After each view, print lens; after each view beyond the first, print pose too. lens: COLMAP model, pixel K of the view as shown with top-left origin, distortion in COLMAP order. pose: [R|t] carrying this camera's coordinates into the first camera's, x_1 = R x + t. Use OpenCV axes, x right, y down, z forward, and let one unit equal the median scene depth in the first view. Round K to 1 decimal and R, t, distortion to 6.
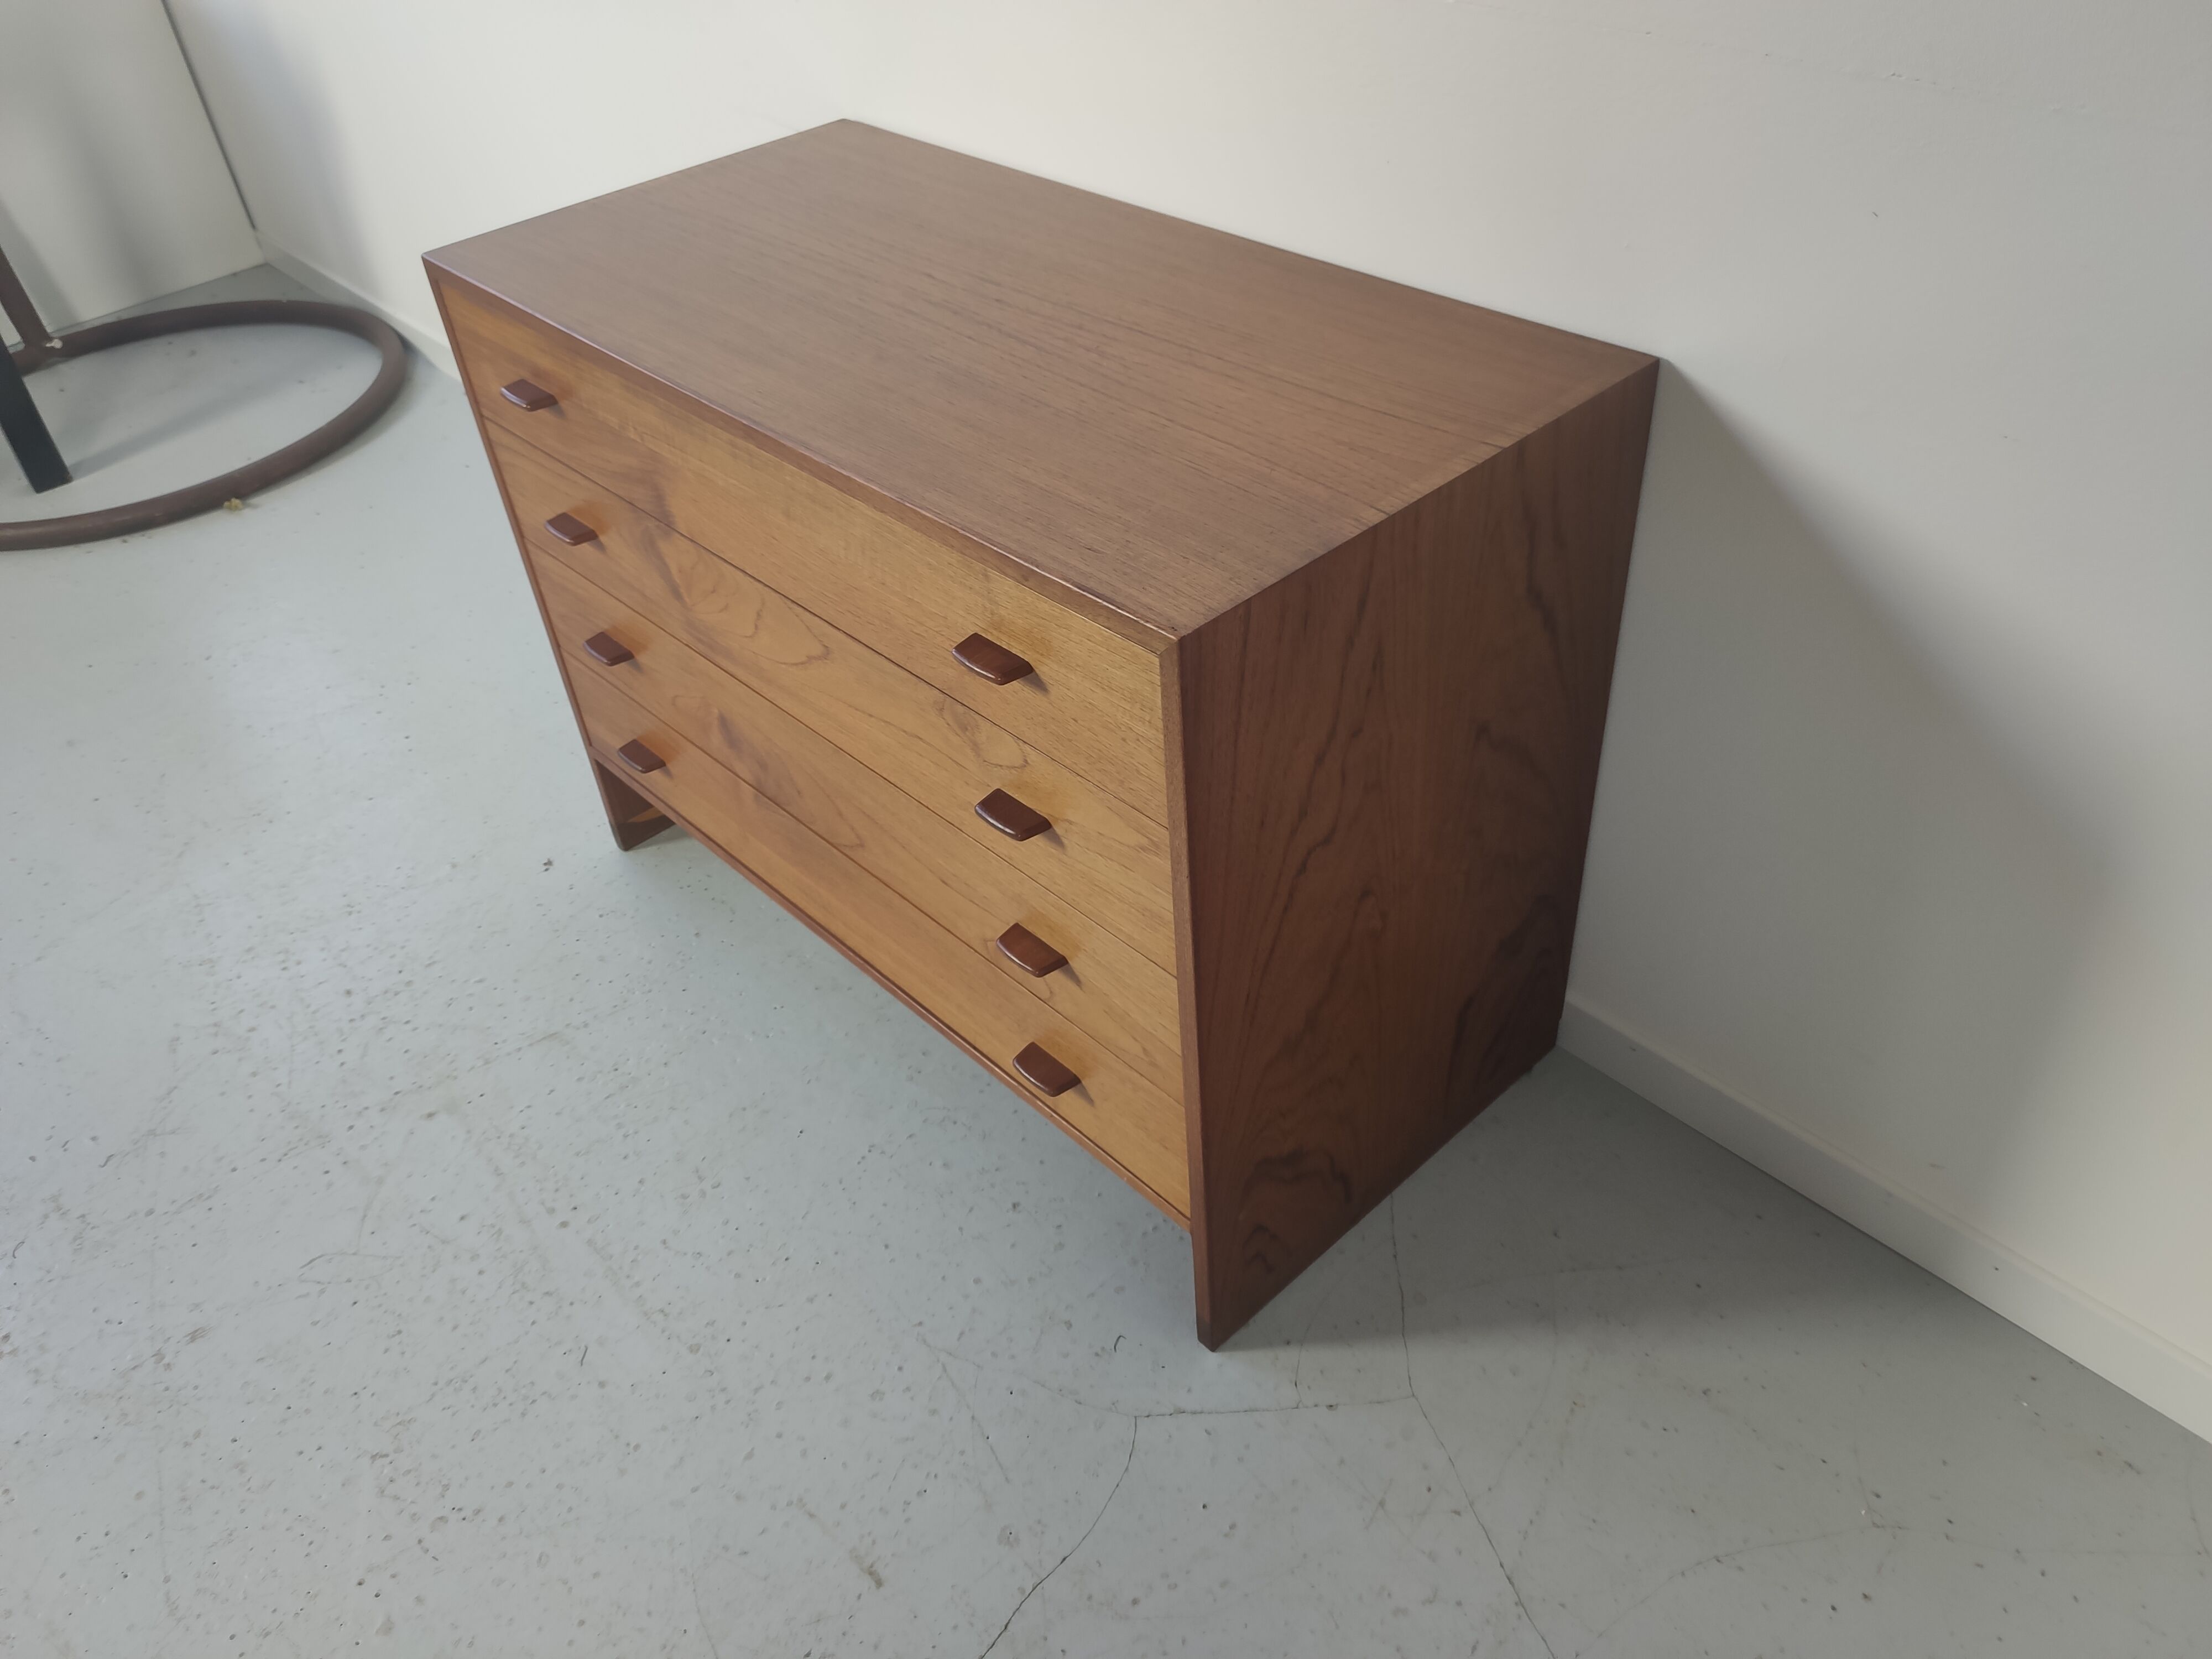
lens RADIAL K [[1636.8, 0, 1144.6], [0, 1636.8, 831.0], [0, 0, 1]] dist [0.039661, -0.006003]
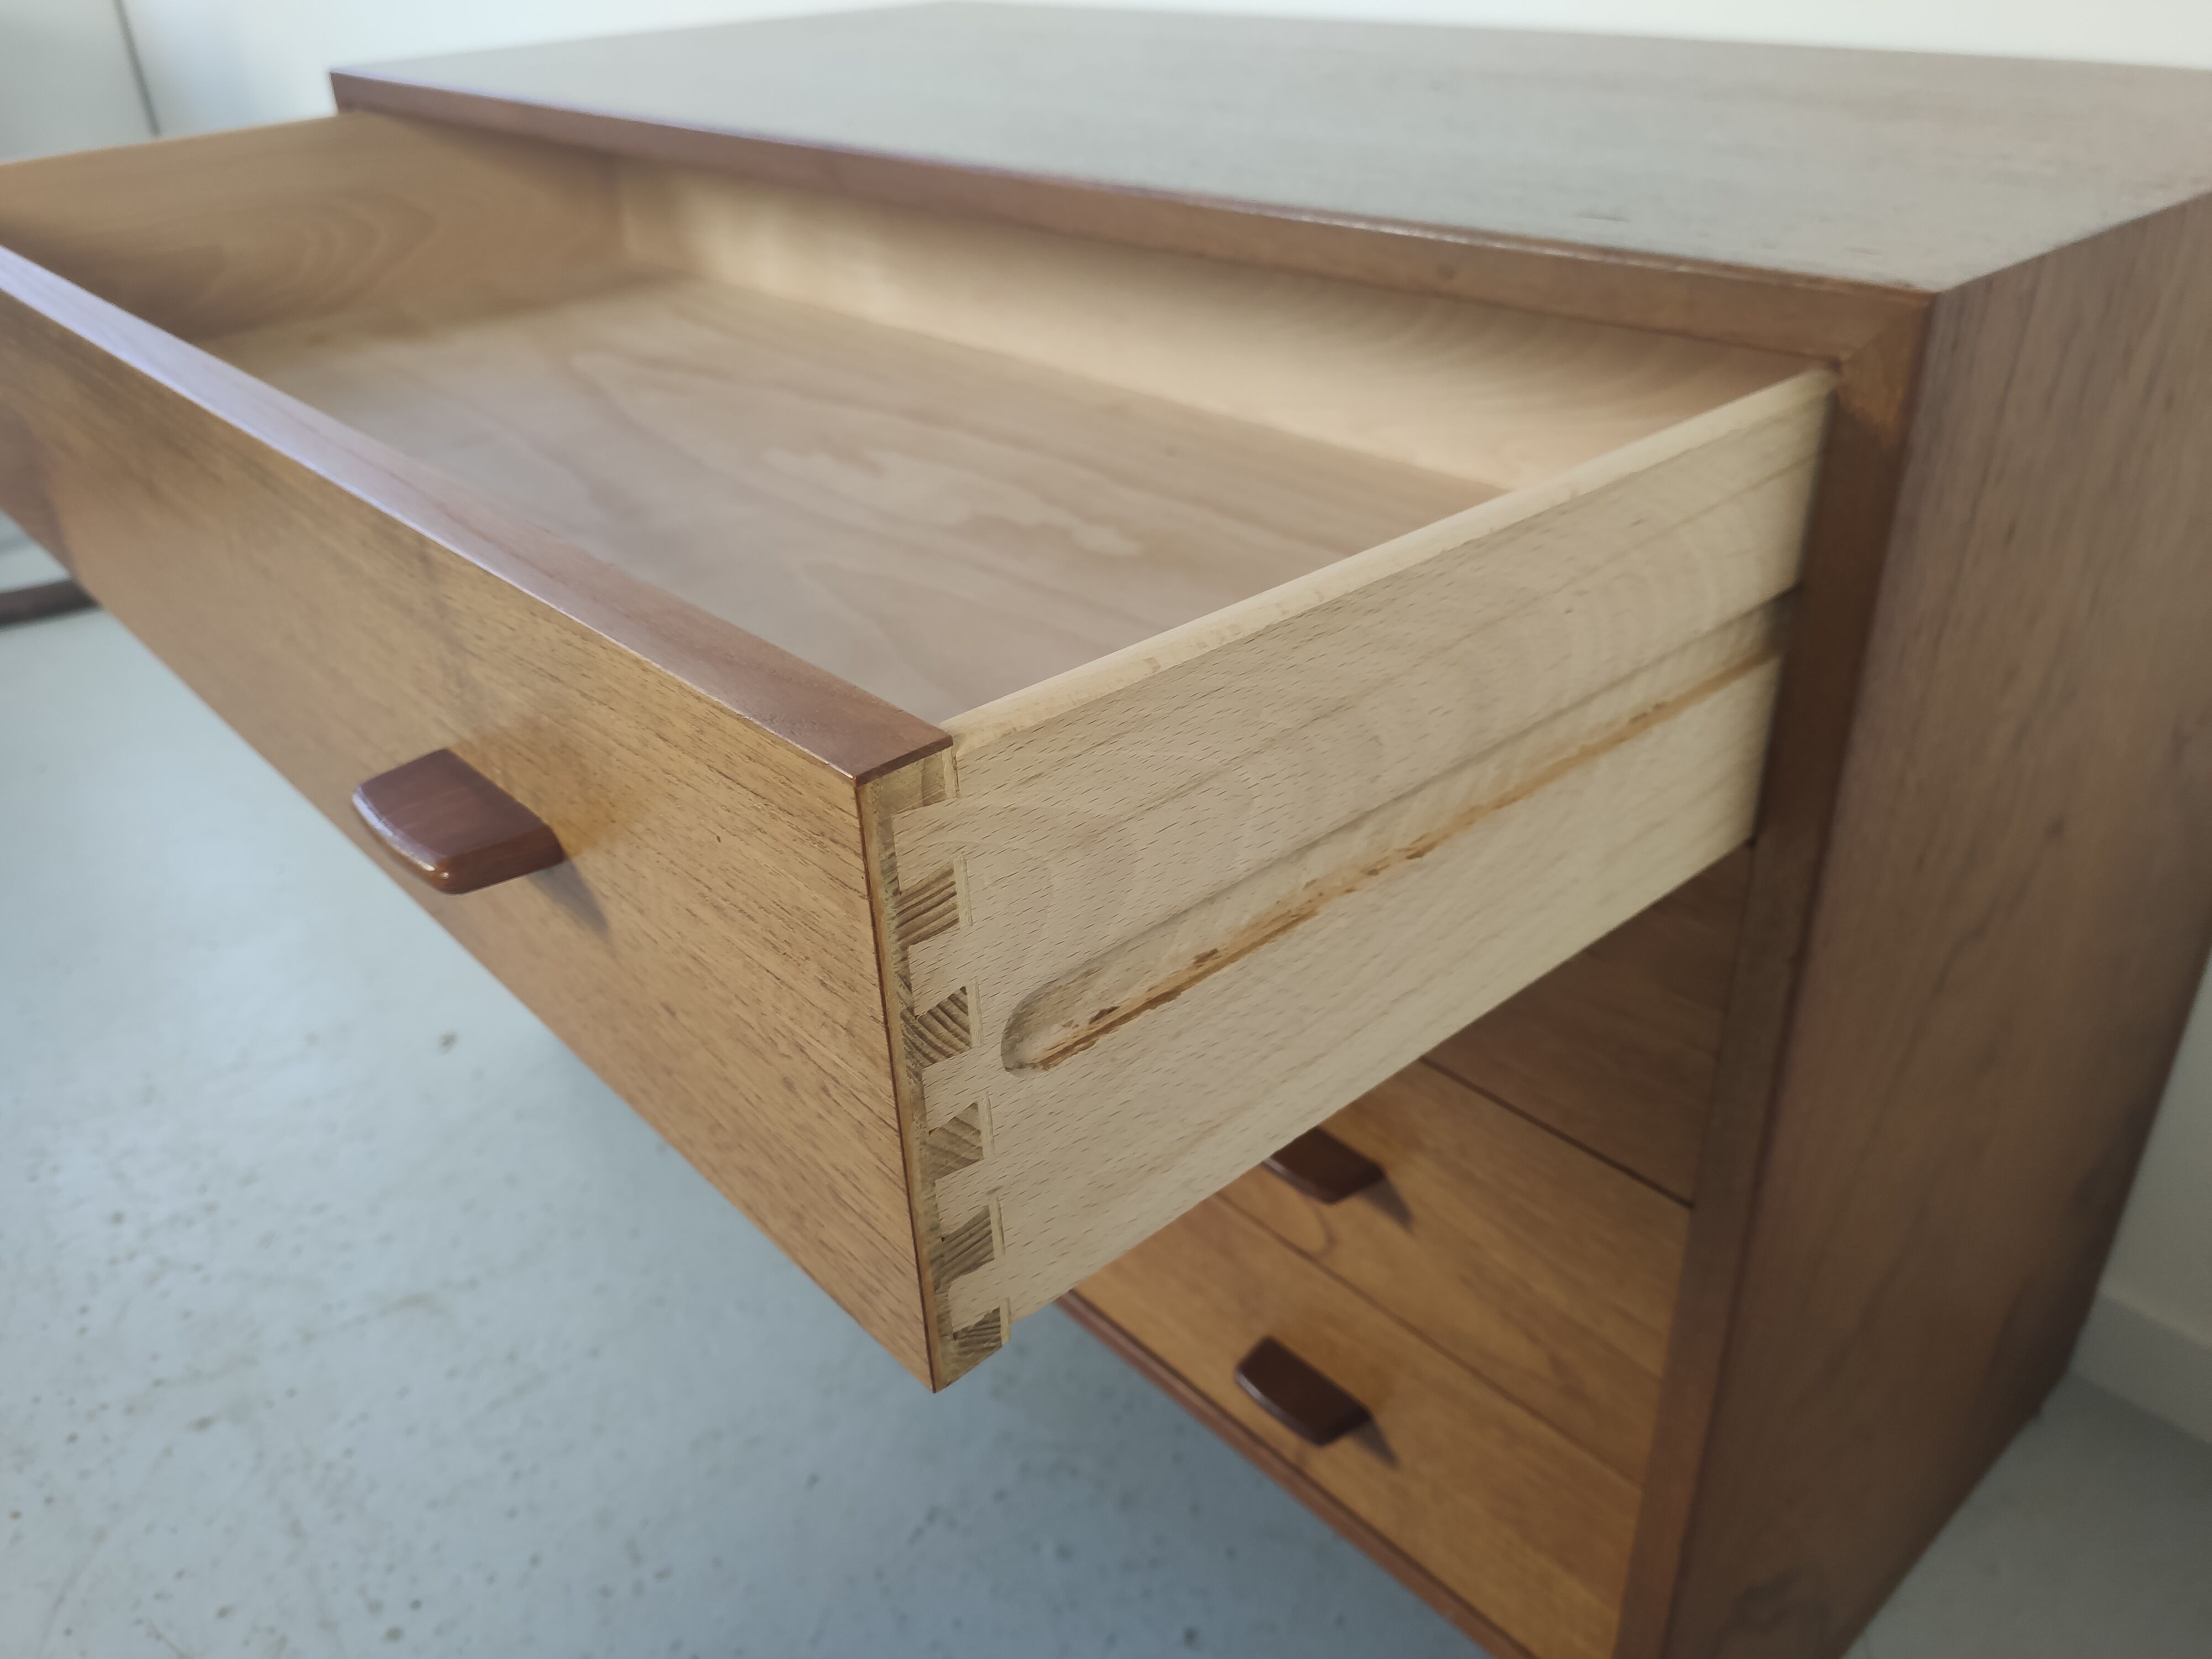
lens RADIAL K [[1713.7, 0, 1147.4], [0, 1713.7, 888.6], [0, 0, 1]] dist [0.001591, -0.039791]
pose [[0.999471, 0.032373, -0.003181, -0.108286], [-0.032511, 0.990905, -0.130577, 0.057003], [-0.001076, 0.130612, 0.991433, 0.419304]]
